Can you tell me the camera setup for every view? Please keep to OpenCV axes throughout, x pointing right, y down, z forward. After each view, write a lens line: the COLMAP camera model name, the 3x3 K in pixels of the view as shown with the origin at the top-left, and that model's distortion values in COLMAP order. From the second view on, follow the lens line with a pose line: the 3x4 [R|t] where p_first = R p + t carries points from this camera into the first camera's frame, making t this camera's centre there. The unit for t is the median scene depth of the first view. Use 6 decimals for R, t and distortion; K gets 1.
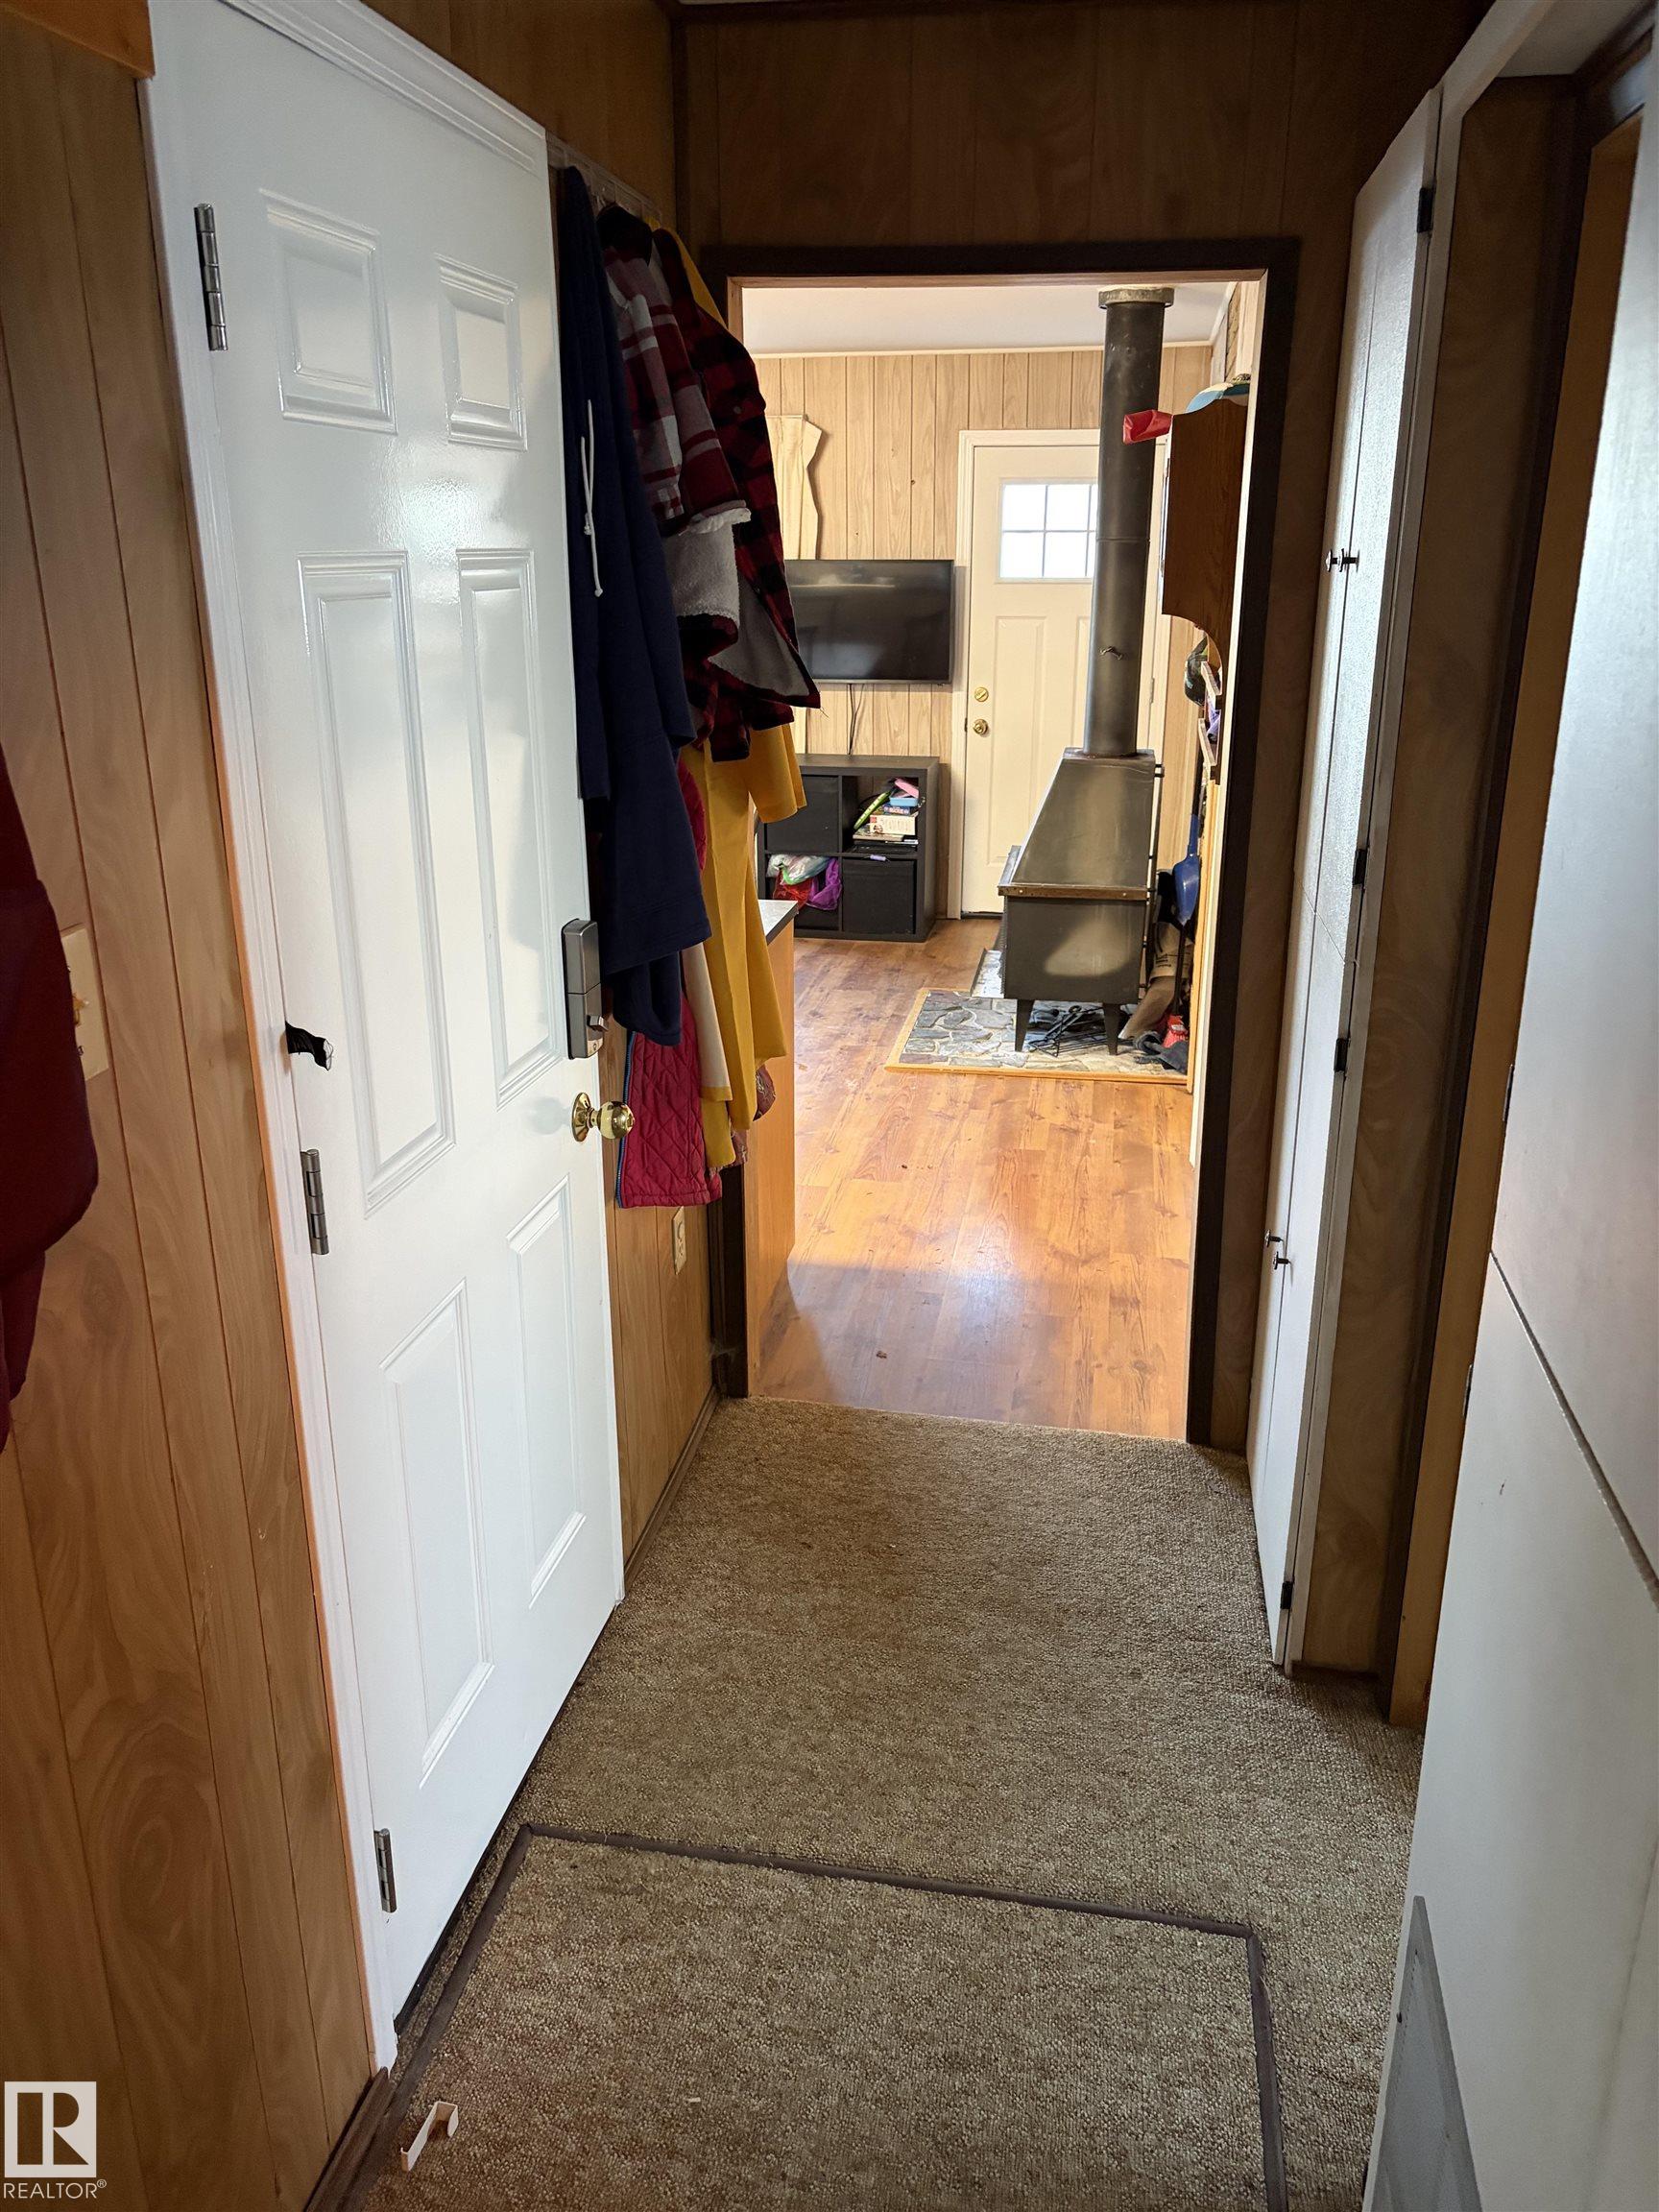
lens RADIAL K [[1663.3, 0, 826.6], [0, 1663.3, 1105.7], [0, 0, 1]] dist [0.054519, -0.058486]
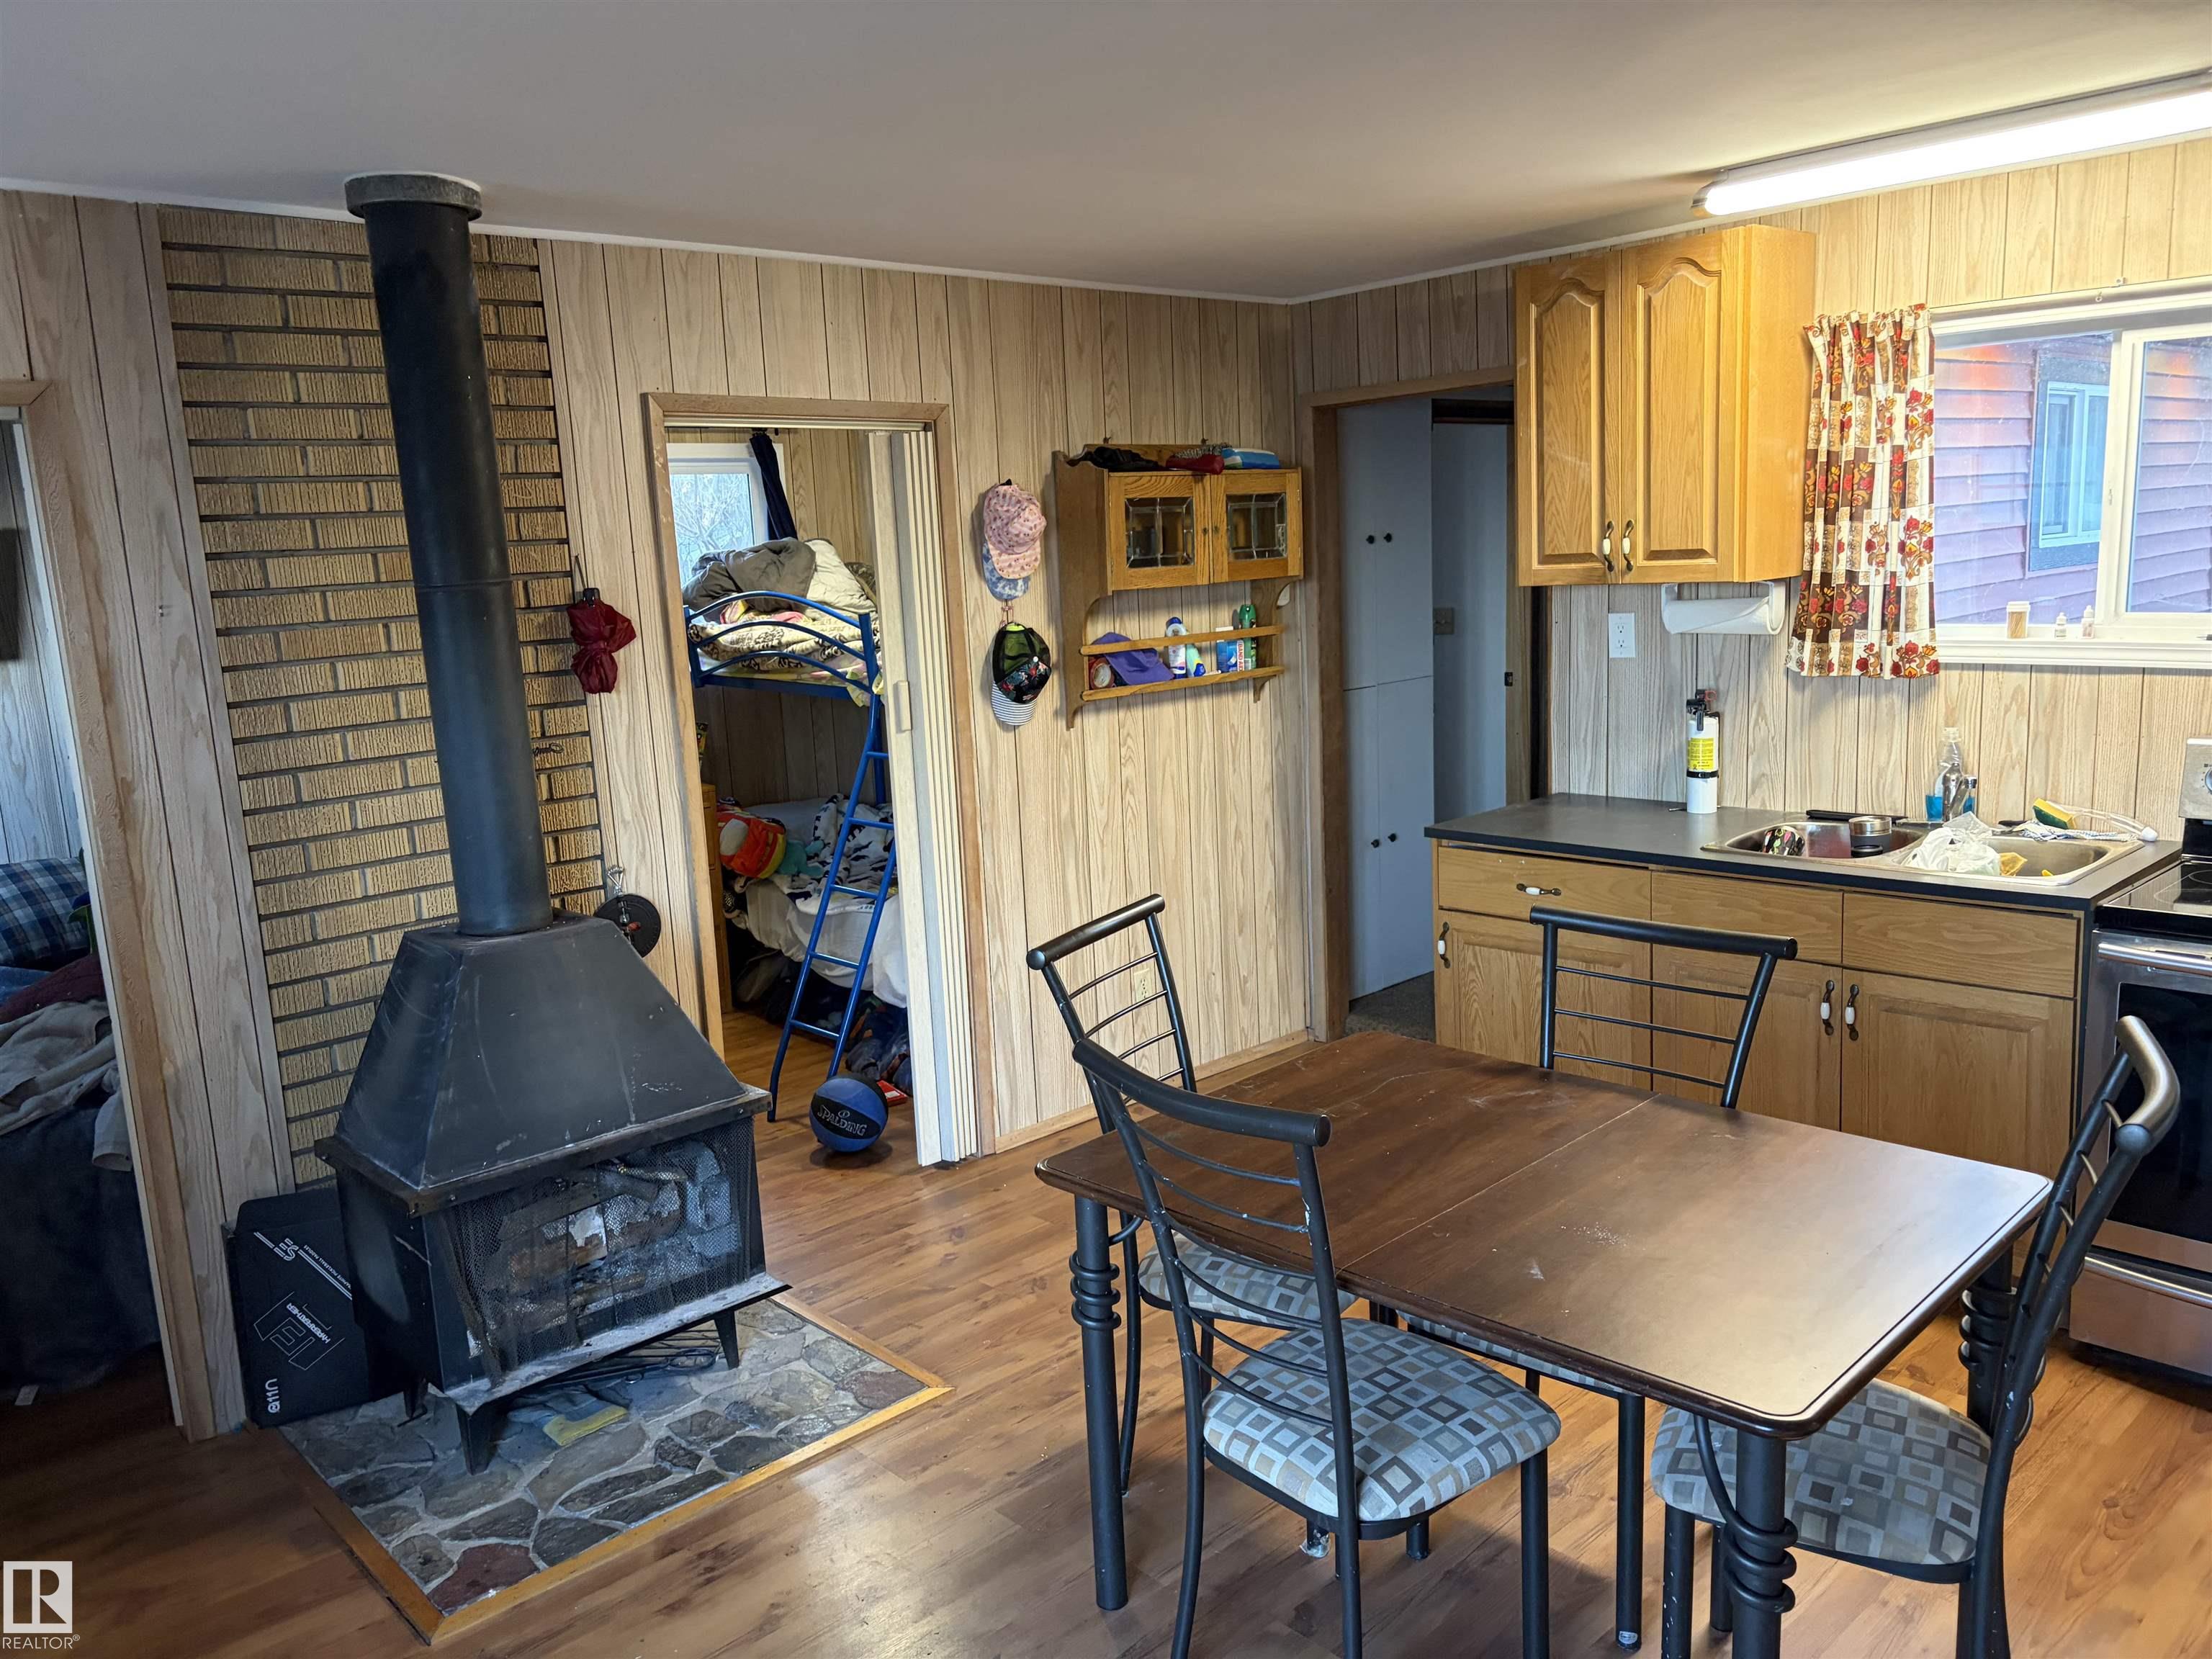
lens RADIAL K [[1663.3, 0, 1105.8], [0, 1663.3, 846.5], [0, 0, 1]] dist [0.054519, -0.058486]
pose [[-0.797410, -0.071136, 0.599230, -0.588848], [0.238944, 0.874638, 0.421799, -0.718354], [-0.554115, 0.479529, -0.680448, 2.093587]]
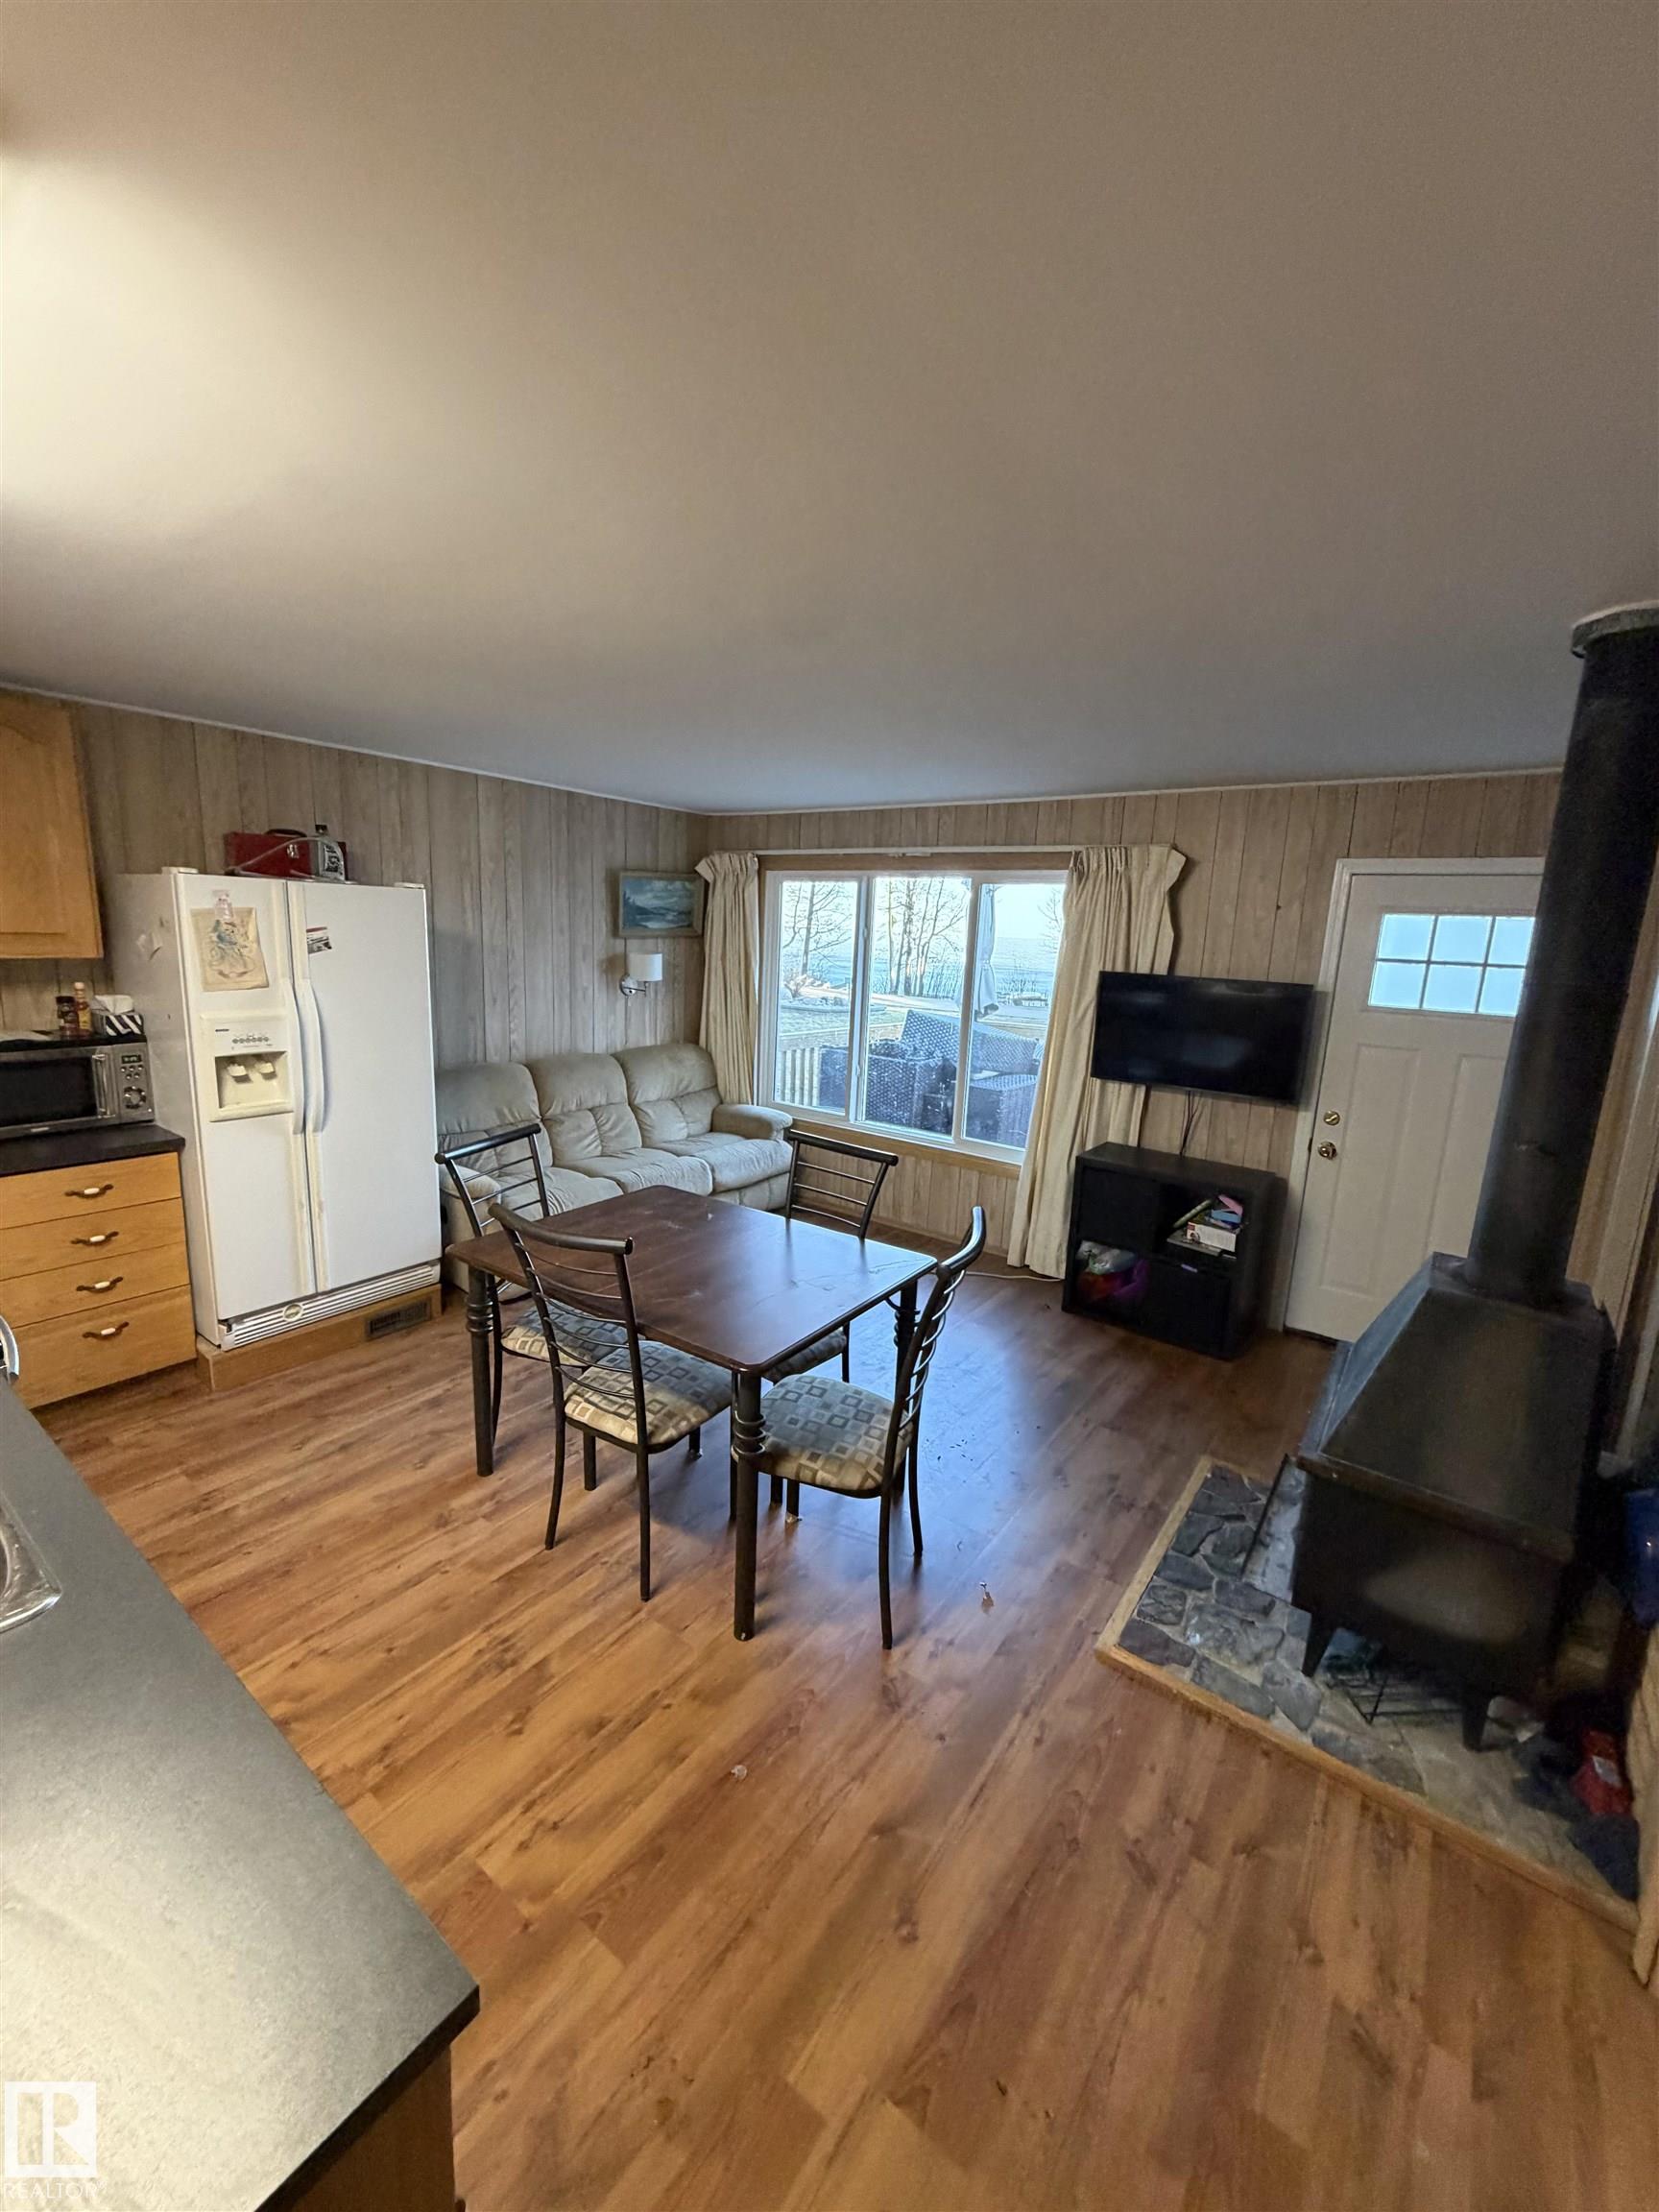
lens RADIAL K [[878.8, 0, 823.5], [0, 878.8, 1097.1], [0, 0, 1]] dist [-0.000167, 0.000339]
pose [[0.891866, 0.123693, -0.435058, 0.107983], [-0.186507, 0.976869, -0.104601, -0.322572], [0.412057, 0.174431, 0.894306, 0.906925]]
